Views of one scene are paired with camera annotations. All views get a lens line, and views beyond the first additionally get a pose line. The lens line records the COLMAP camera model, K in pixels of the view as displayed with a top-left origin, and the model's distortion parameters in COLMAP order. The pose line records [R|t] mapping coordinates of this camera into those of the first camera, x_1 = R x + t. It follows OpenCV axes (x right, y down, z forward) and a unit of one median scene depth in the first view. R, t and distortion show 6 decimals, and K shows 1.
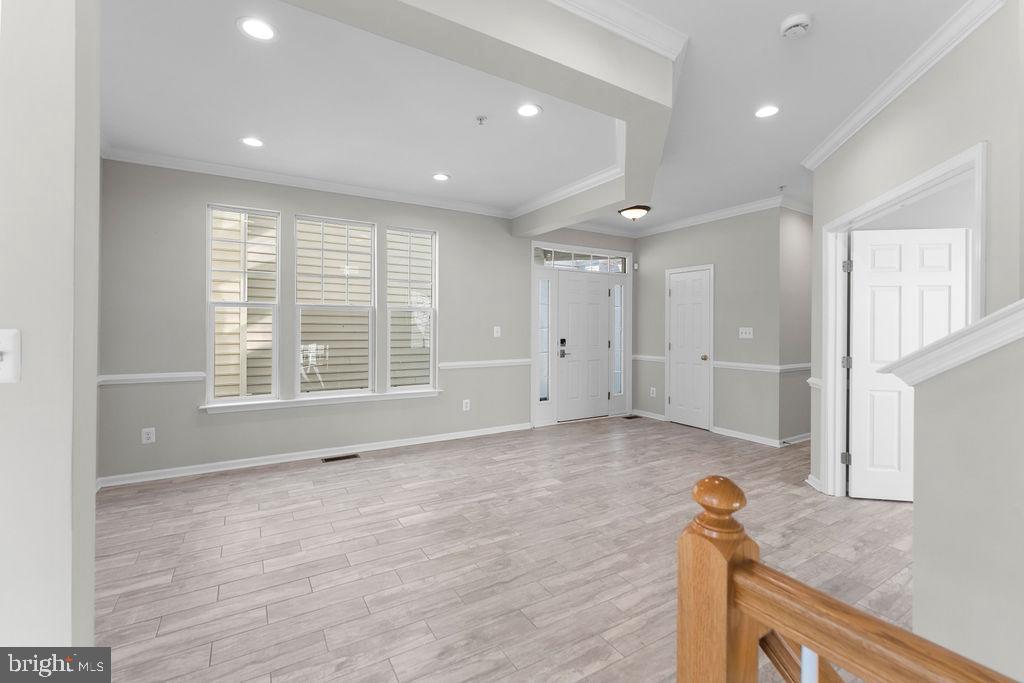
lens RADIAL K [[443.9, 0, 510.8], [0, 443.9, 331.0], [0, 0, 1]] dist [0.000111, -0.000209]
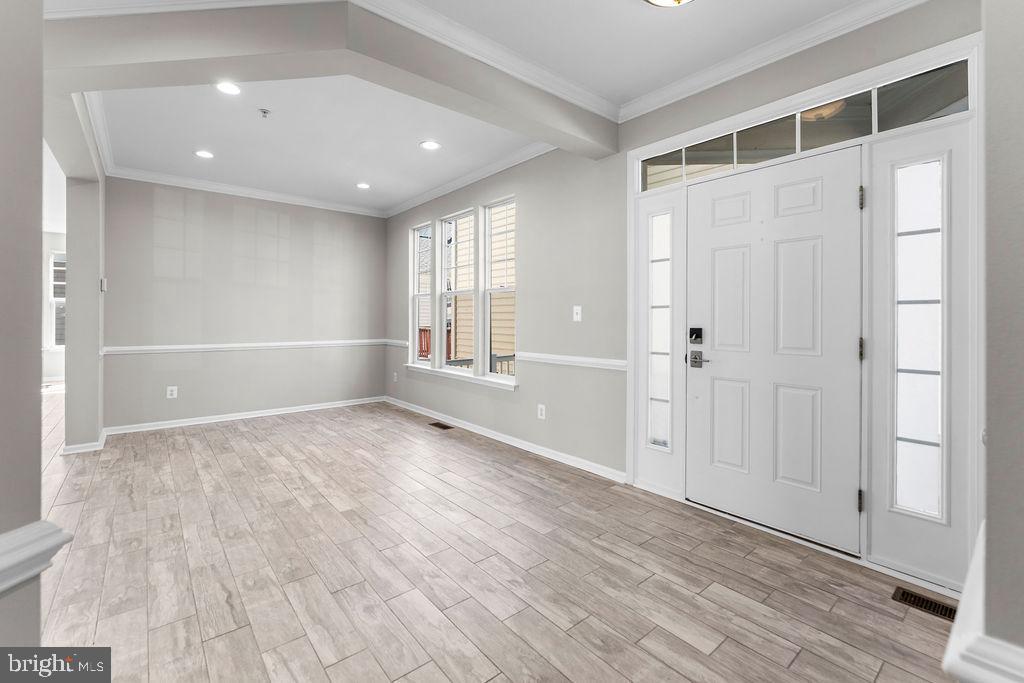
lens RADIAL K [[443.9, 0, 506.6], [0, 443.9, 320.1], [0, 0, 1]] dist [0.000111, -0.000209]
pose [[0.141102, -0.001928, -0.989993, 0.851998], [-0.012699, 0.999912, -0.003757, 0.020930], [0.989914, 0.013102, 0.141066, 1.120696]]
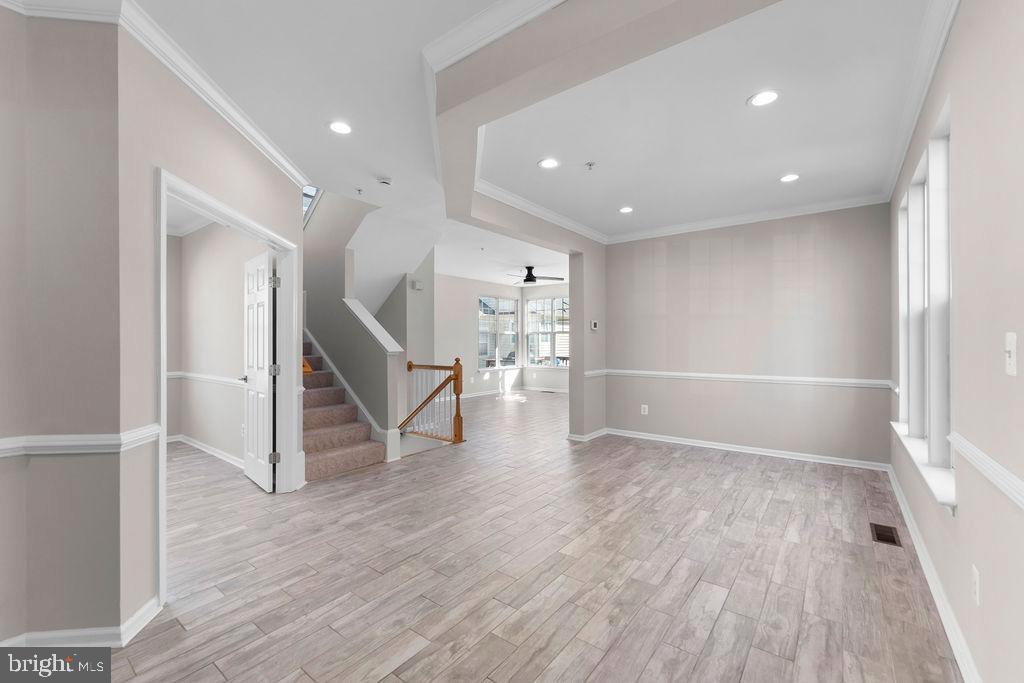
lens RADIAL K [[427.4, 0, 513.5], [0, 427.4, 340.8], [0, 0, 1]] dist [-0.003881, -0.000069]
pose [[-0.931637, -0.004333, -0.363365, 0.423259], [-0.006651, 0.999965, 0.005130, -0.007038], [0.363330, 0.007196, -0.931633, 1.558714]]
